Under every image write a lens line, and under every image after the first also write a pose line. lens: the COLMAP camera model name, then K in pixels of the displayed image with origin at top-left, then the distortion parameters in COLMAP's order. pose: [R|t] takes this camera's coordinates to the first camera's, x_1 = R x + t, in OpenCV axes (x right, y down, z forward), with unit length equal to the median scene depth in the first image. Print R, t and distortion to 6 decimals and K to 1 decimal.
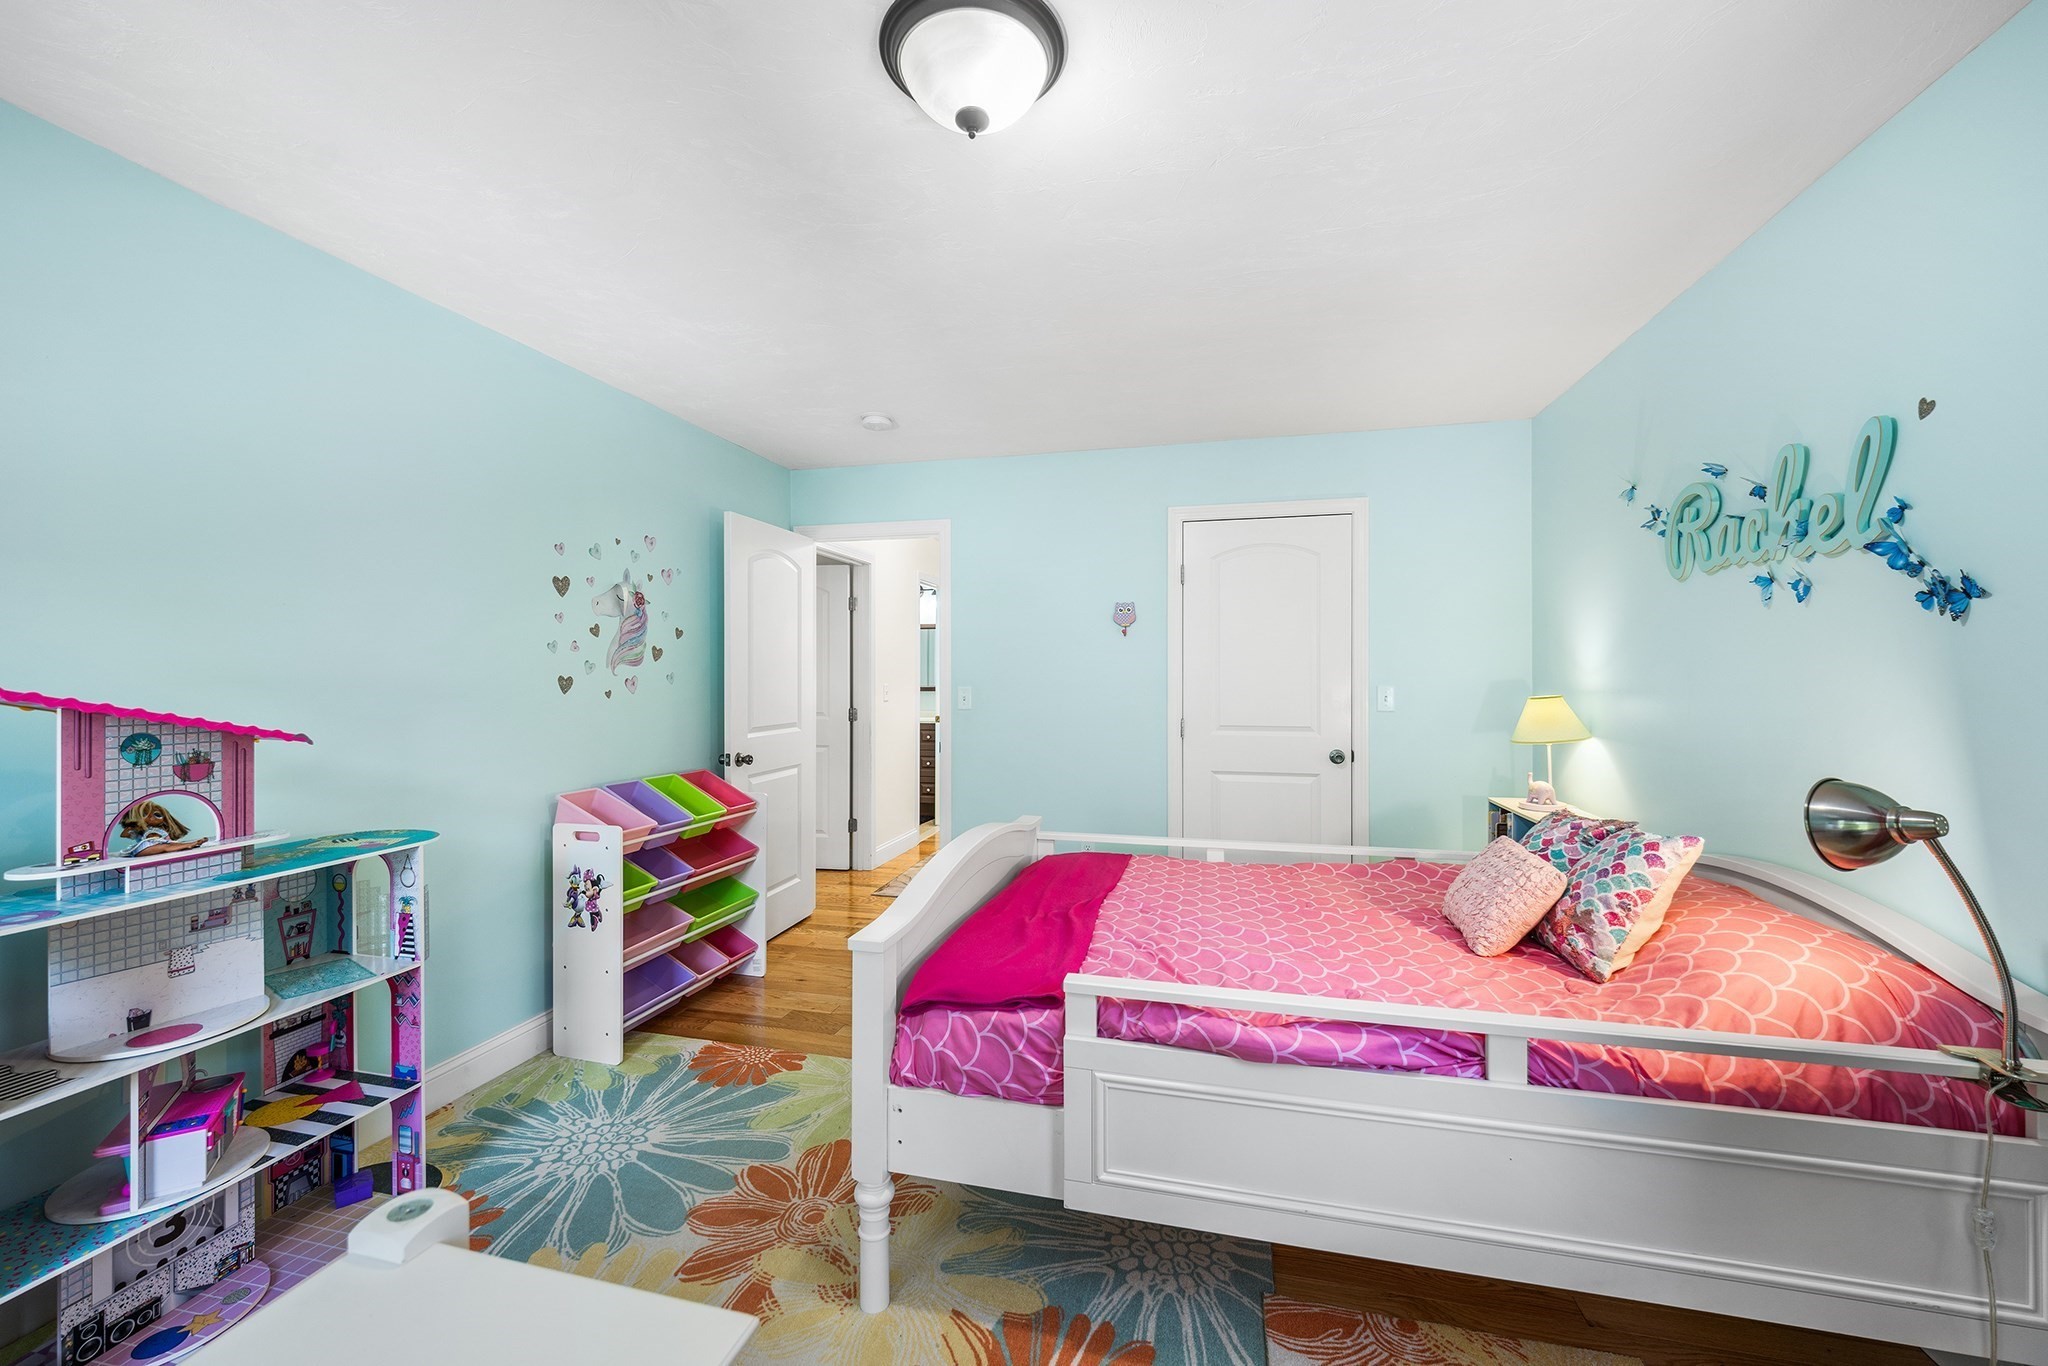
lens RADIAL K [[807.8, 0, 1022.1], [0, 807.8, 683.9], [0, 0, 1]] dist [-0.006958, -0.000026]
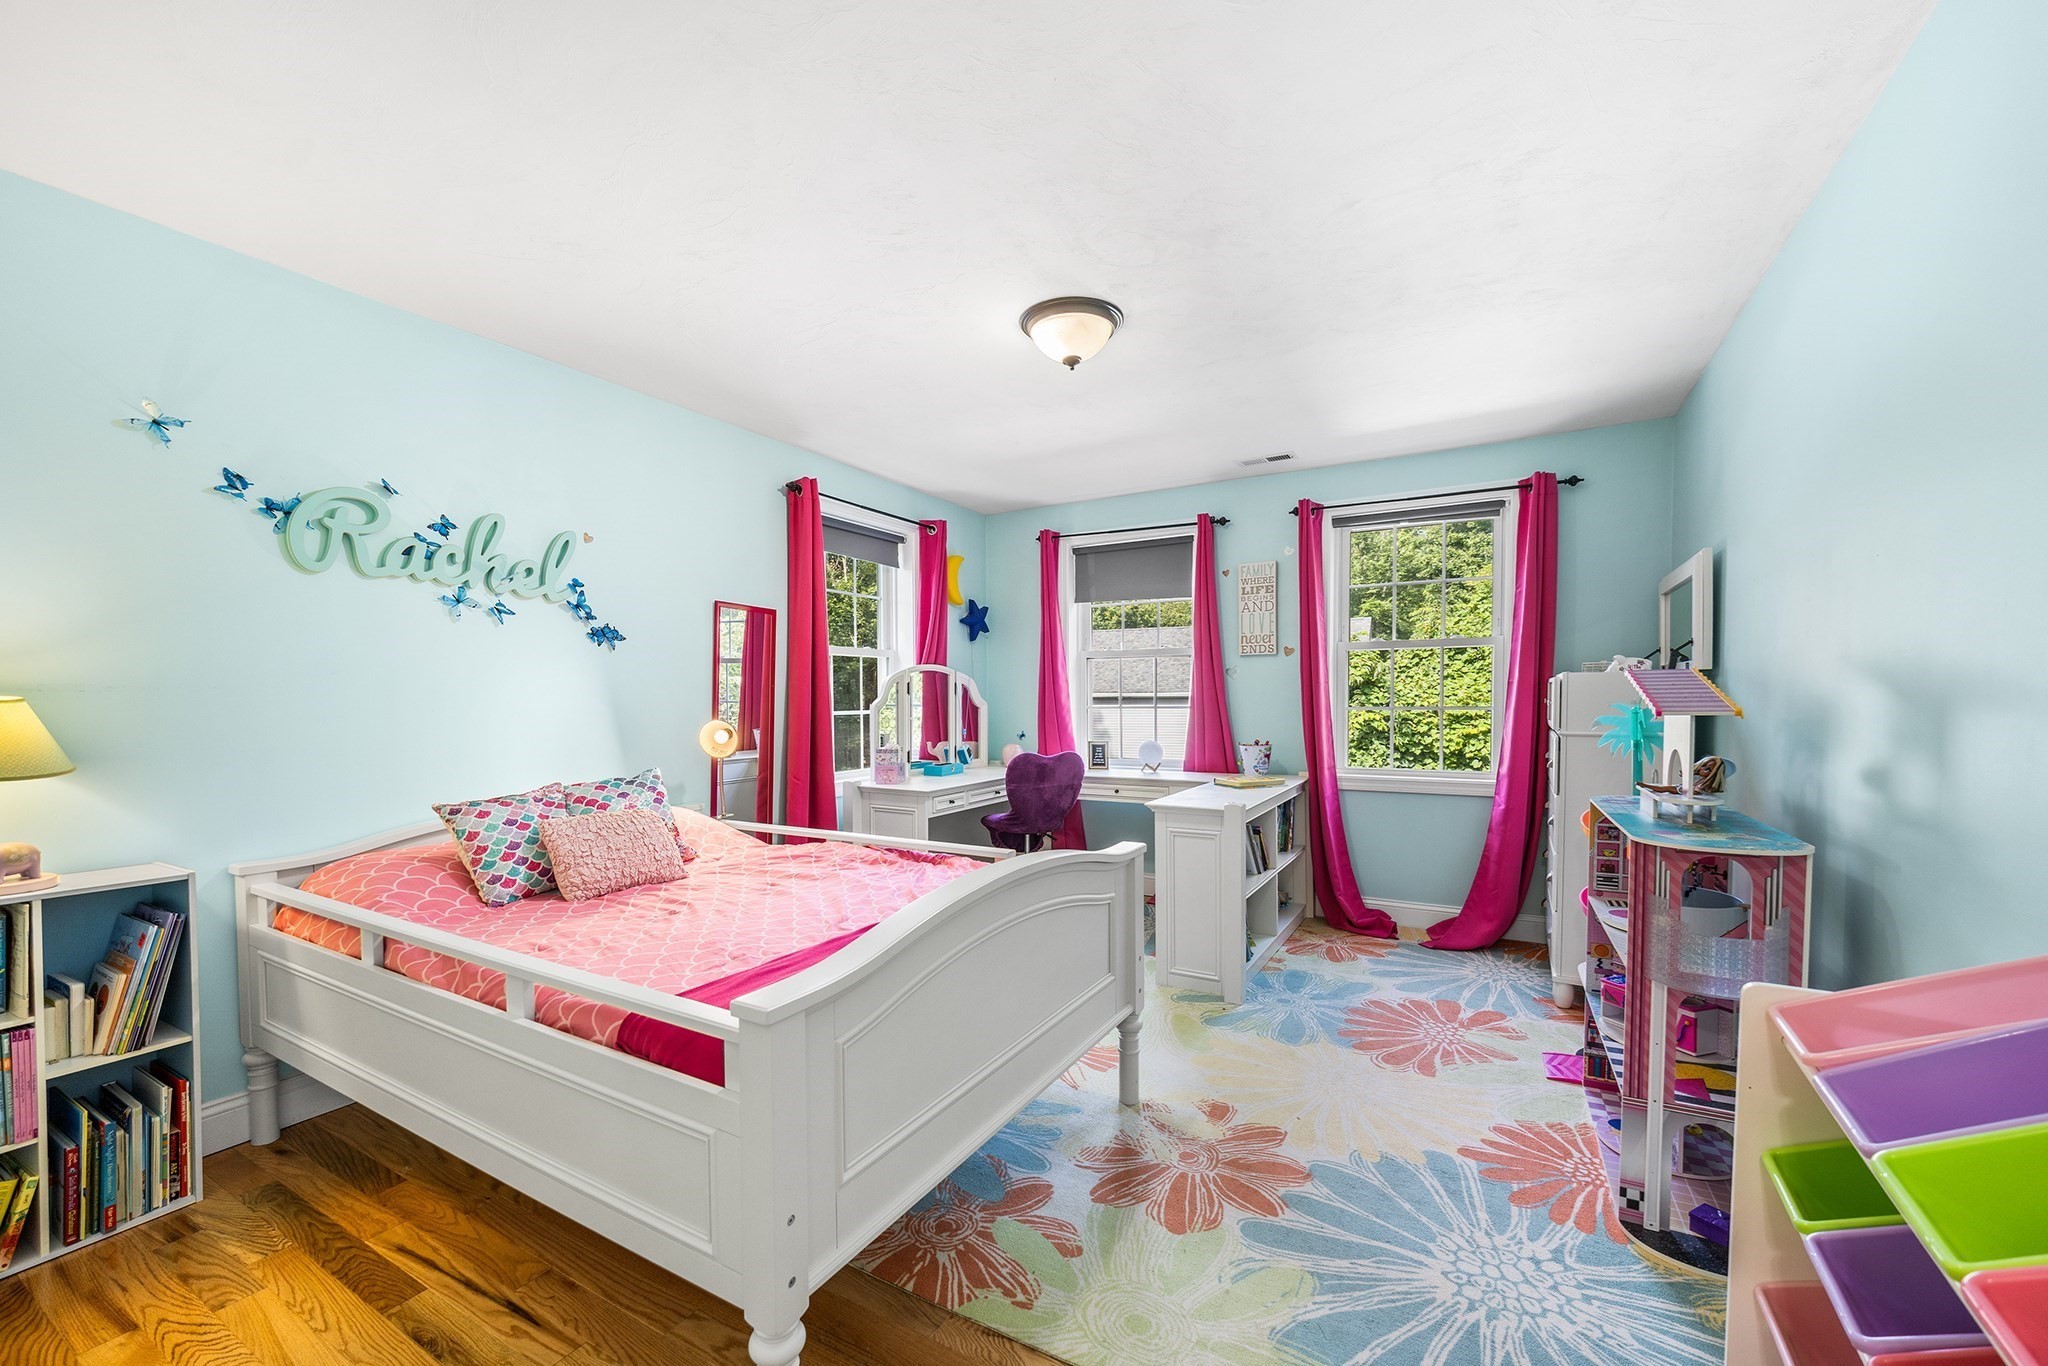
lens RADIAL K [[807.8, 0, 1026.8], [0, 807.8, 692.9], [0, 0, 1]] dist [-0.006958, -0.000026]
pose [[-0.962720, 0.006831, 0.270415, -0.340685], [0.008118, 0.999960, 0.003643, 0.026489], [-0.270379, 0.005703, -0.962737, 2.063995]]
